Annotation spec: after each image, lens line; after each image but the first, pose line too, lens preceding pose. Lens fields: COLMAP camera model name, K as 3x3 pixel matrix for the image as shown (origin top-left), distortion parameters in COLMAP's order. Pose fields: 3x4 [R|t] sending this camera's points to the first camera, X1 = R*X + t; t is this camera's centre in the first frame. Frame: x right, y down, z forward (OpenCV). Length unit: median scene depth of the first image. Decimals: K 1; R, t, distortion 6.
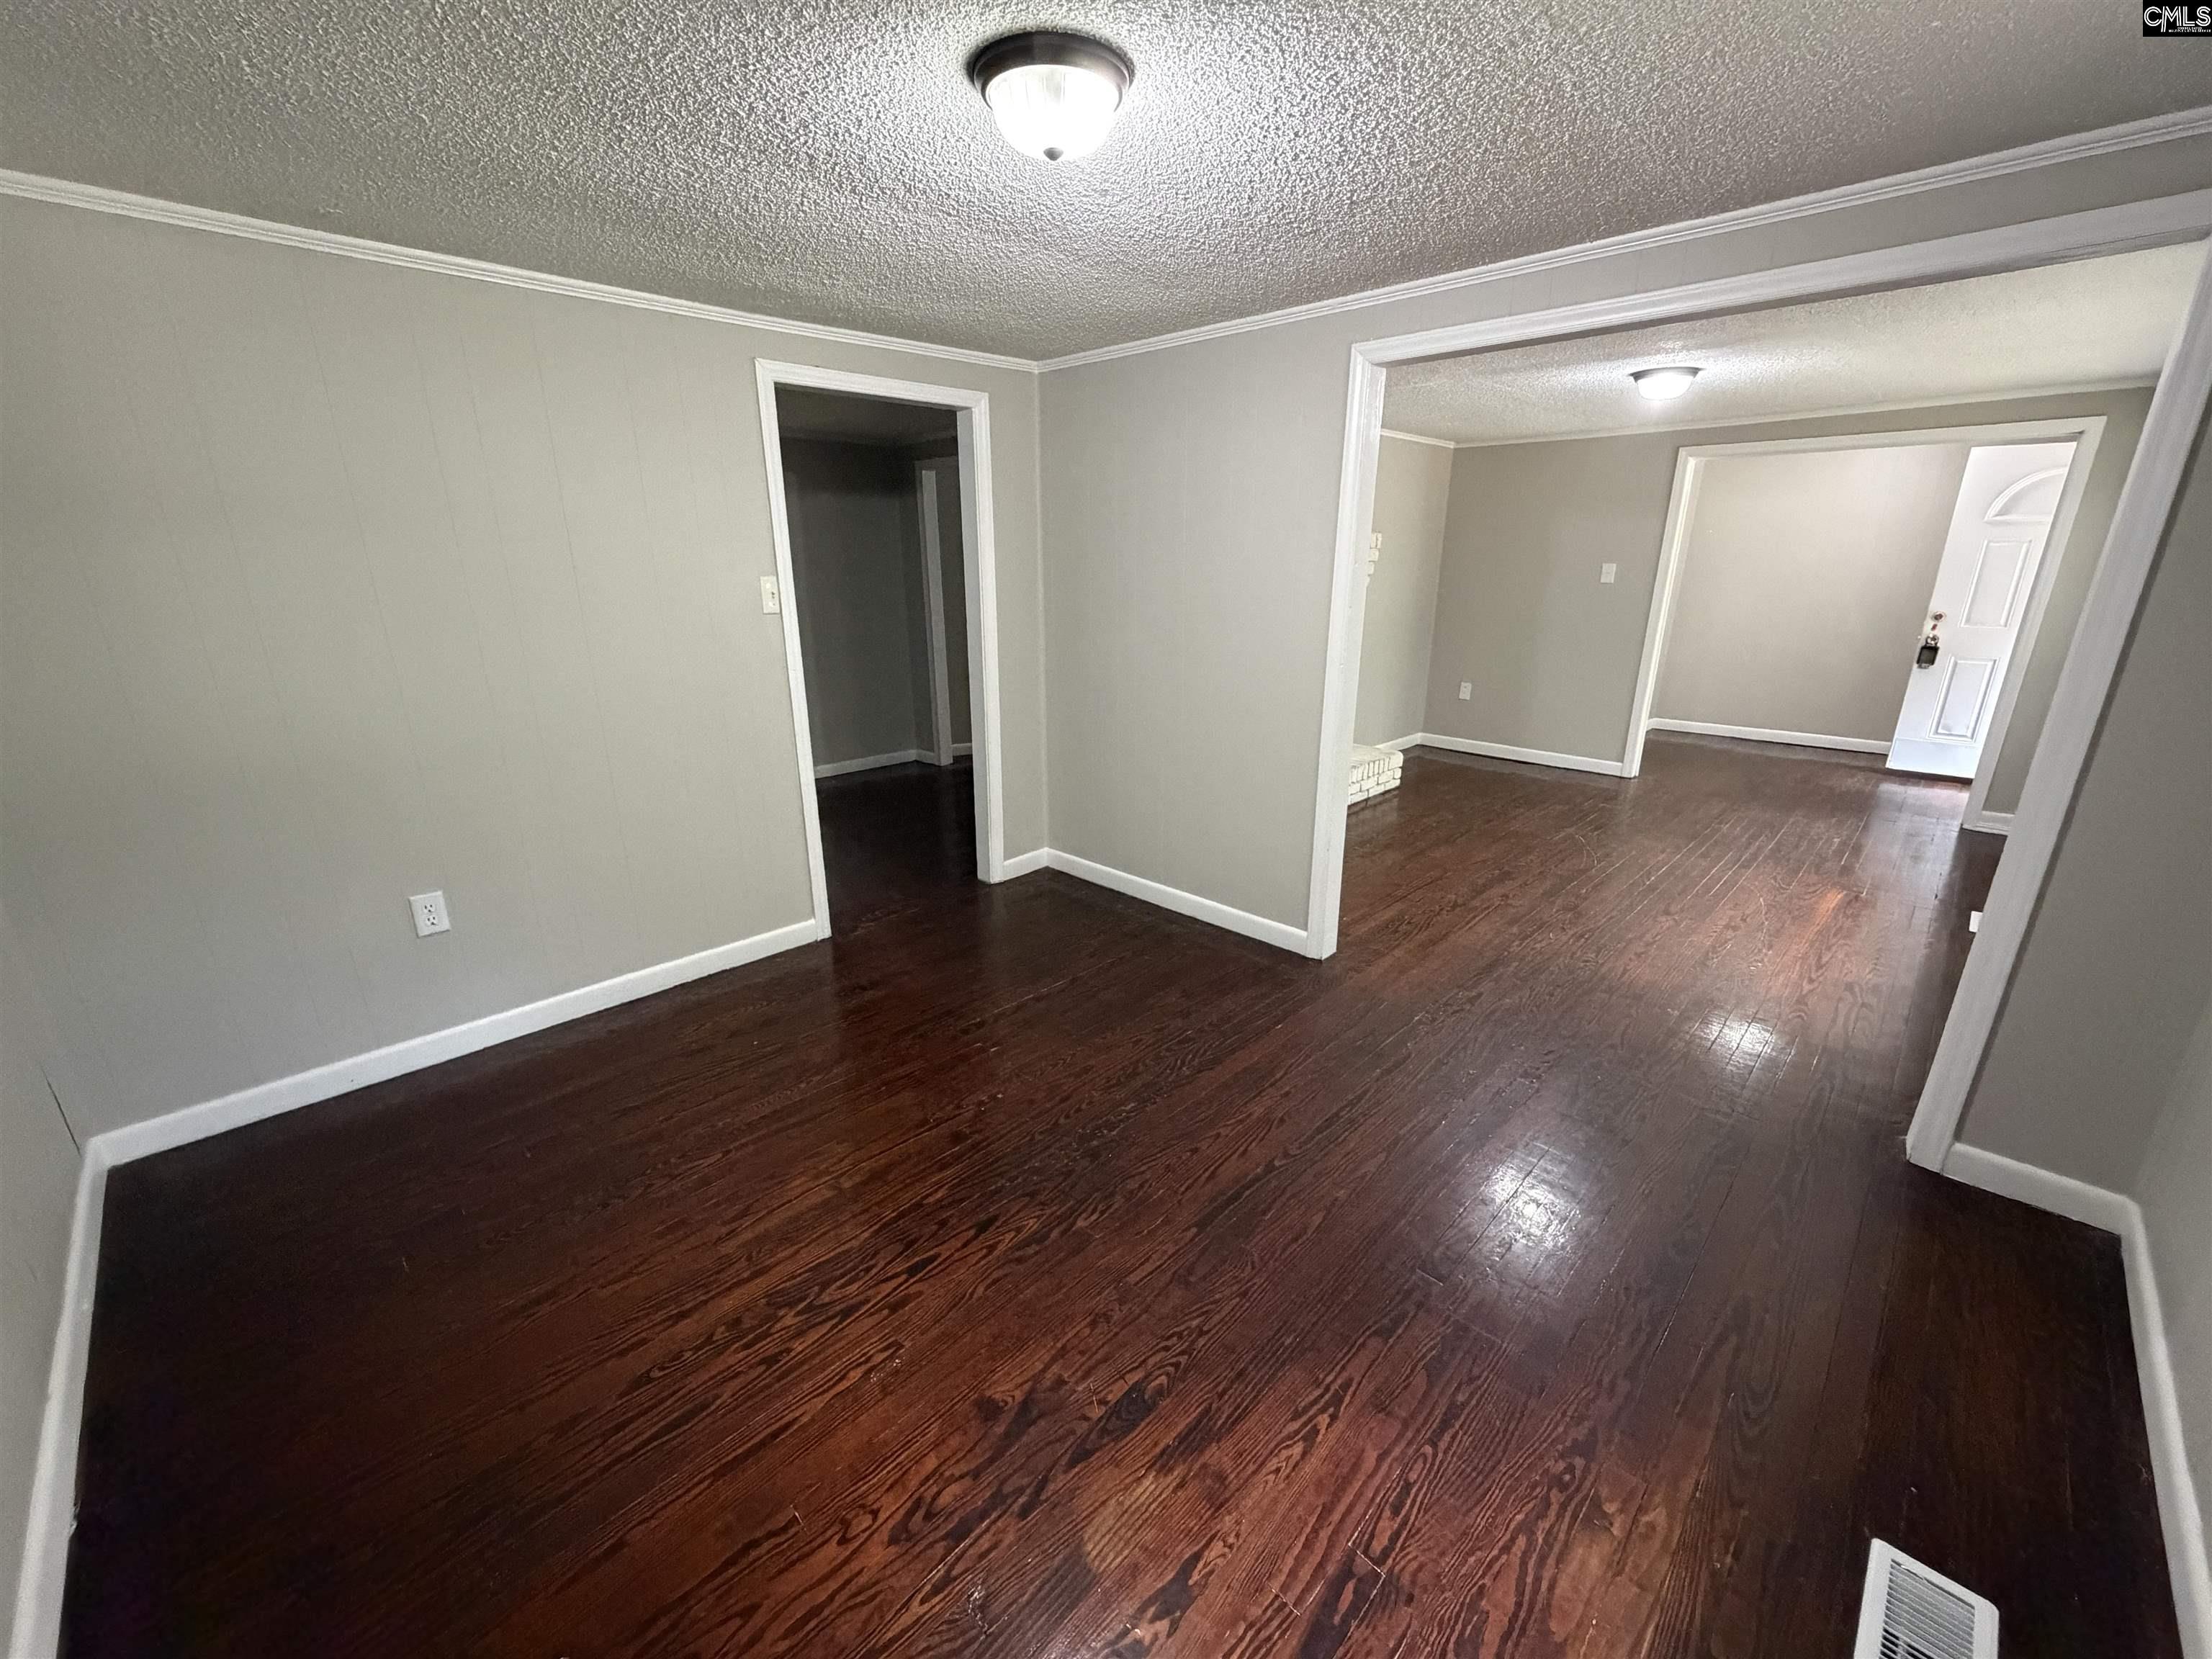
lens RADIAL K [[880.9, 0, 1102.6], [0, 880.9, 834.8], [0, 0, 1]] dist [0.000212, -0.000160]
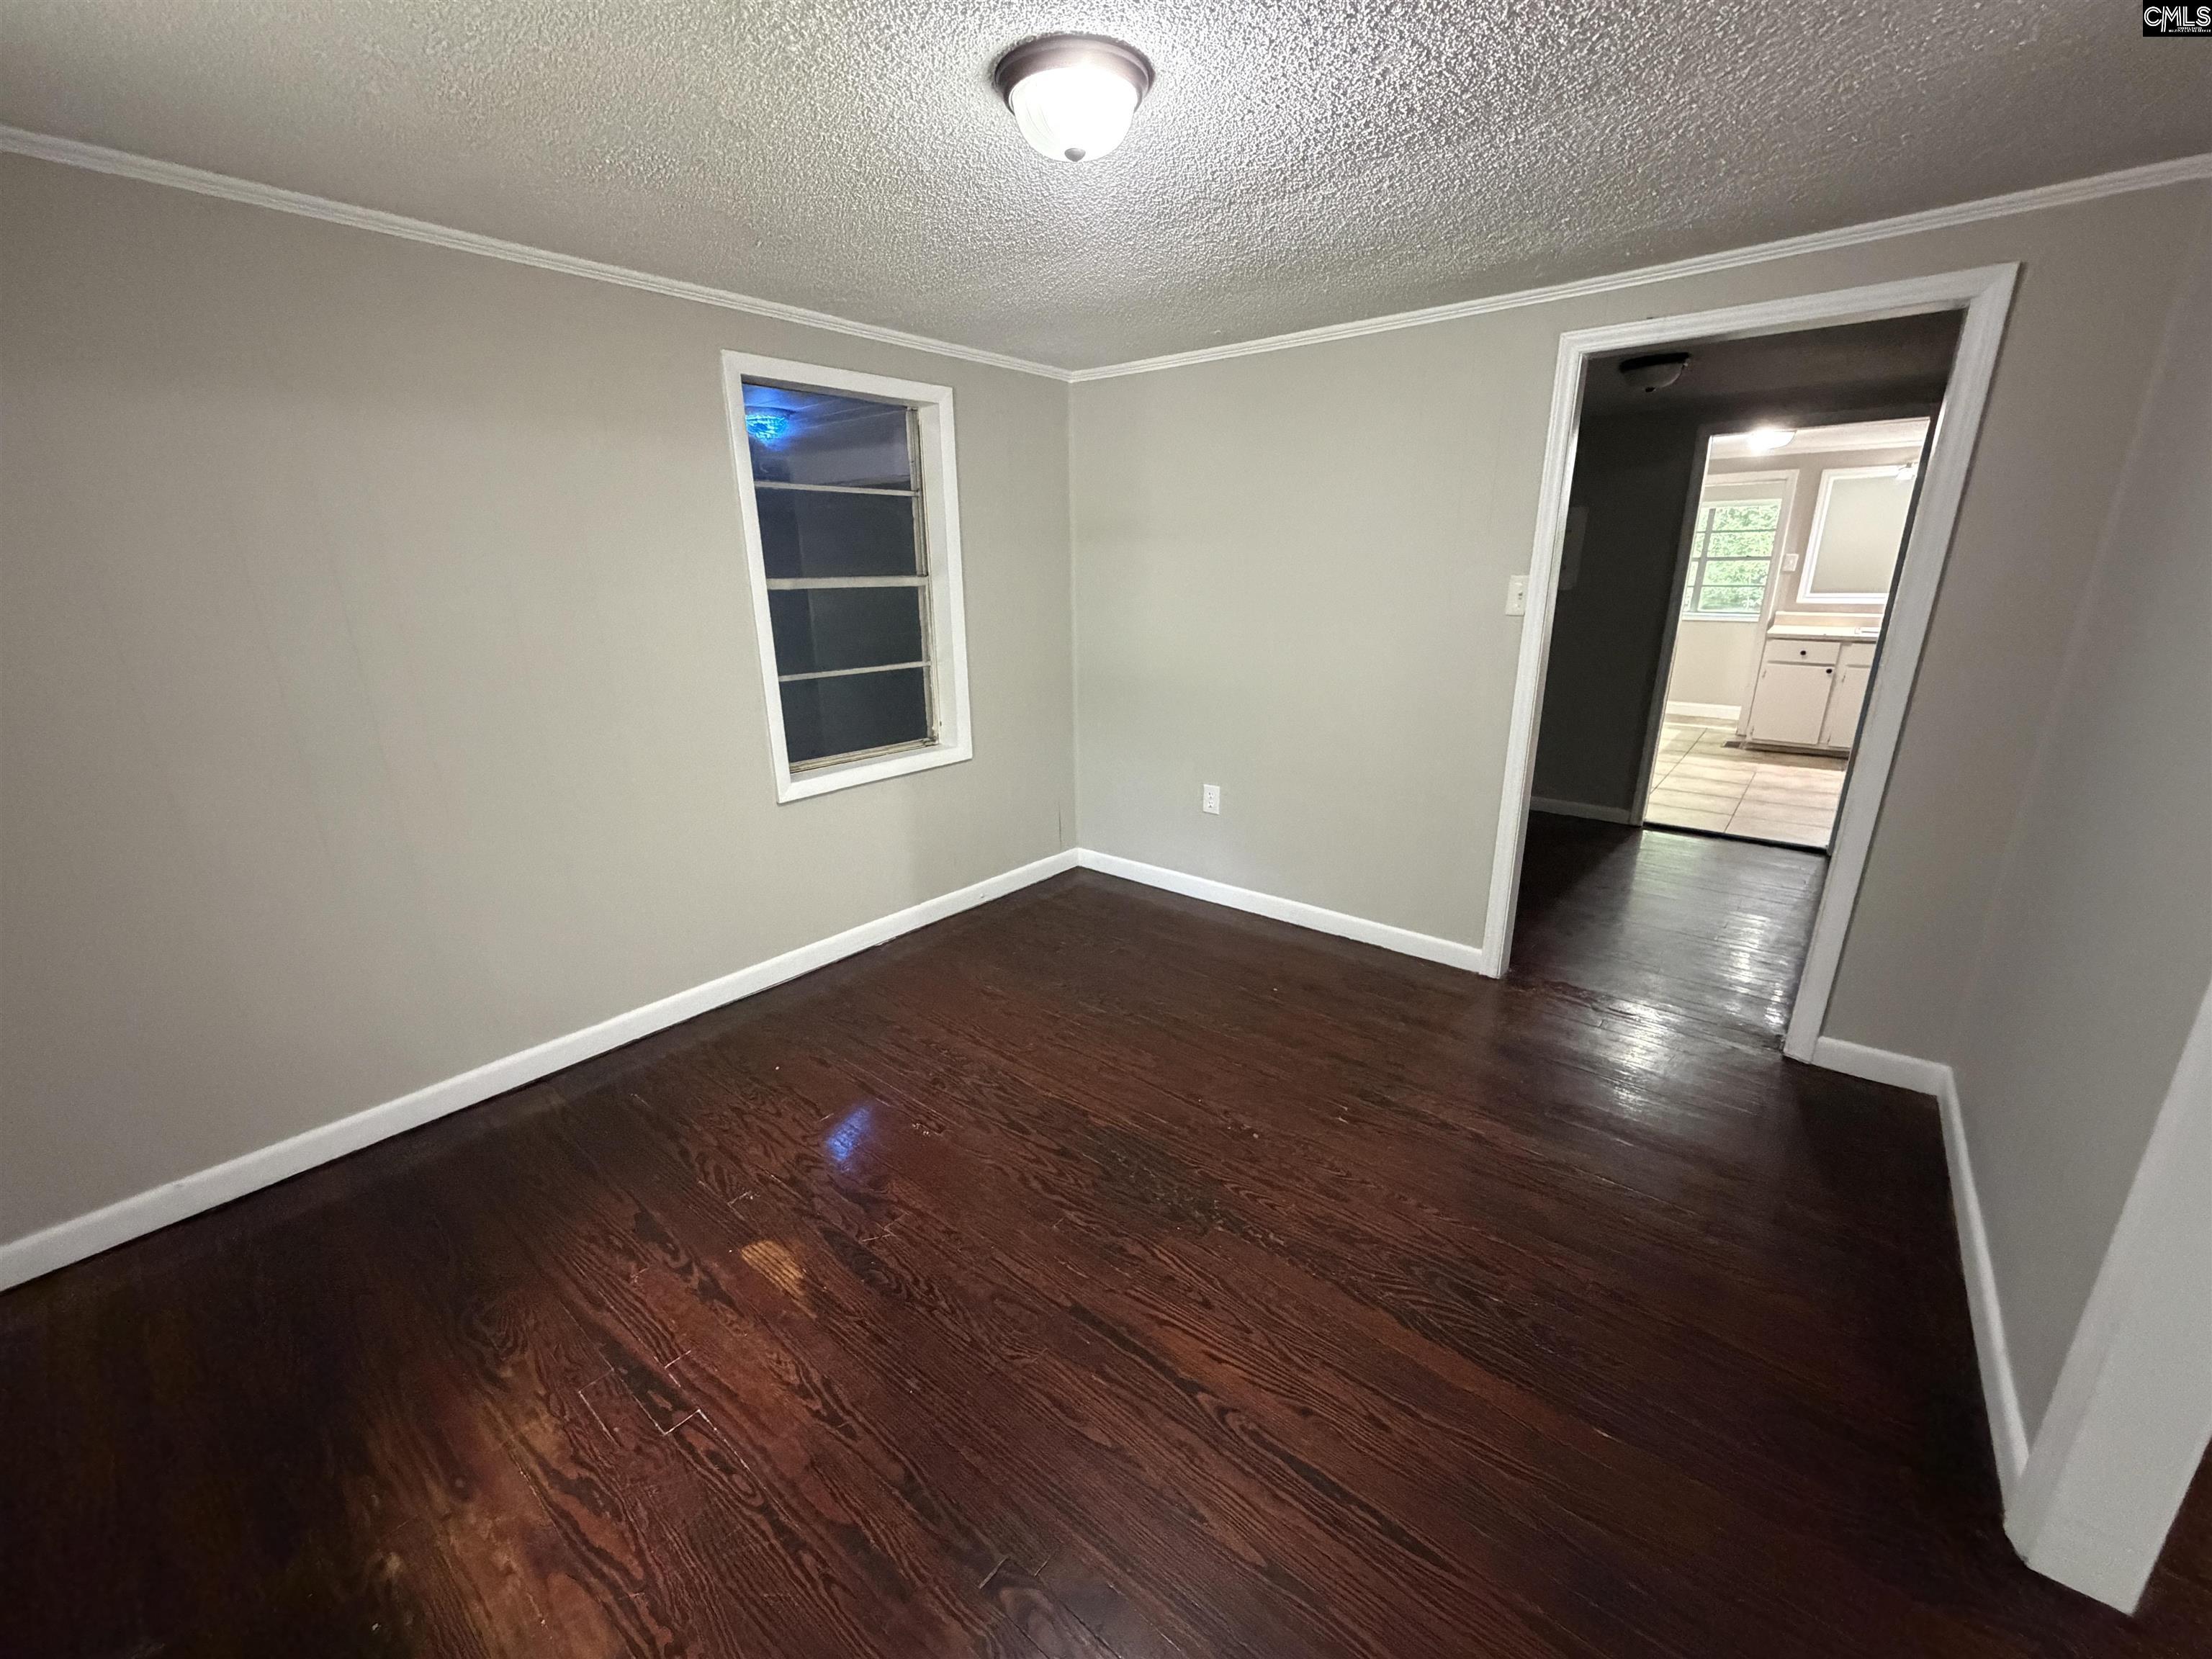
lens RADIAL K [[880.9, 0, 1102.6], [0, 880.9, 834.8], [0, 0, 1]] dist [0.000212, -0.000160]
pose [[0.088310, 0.293898, -0.951749, 1.079060], [-0.295140, 0.920297, 0.256800, -0.303847], [0.951364, 0.258221, 0.168012, 1.000412]]
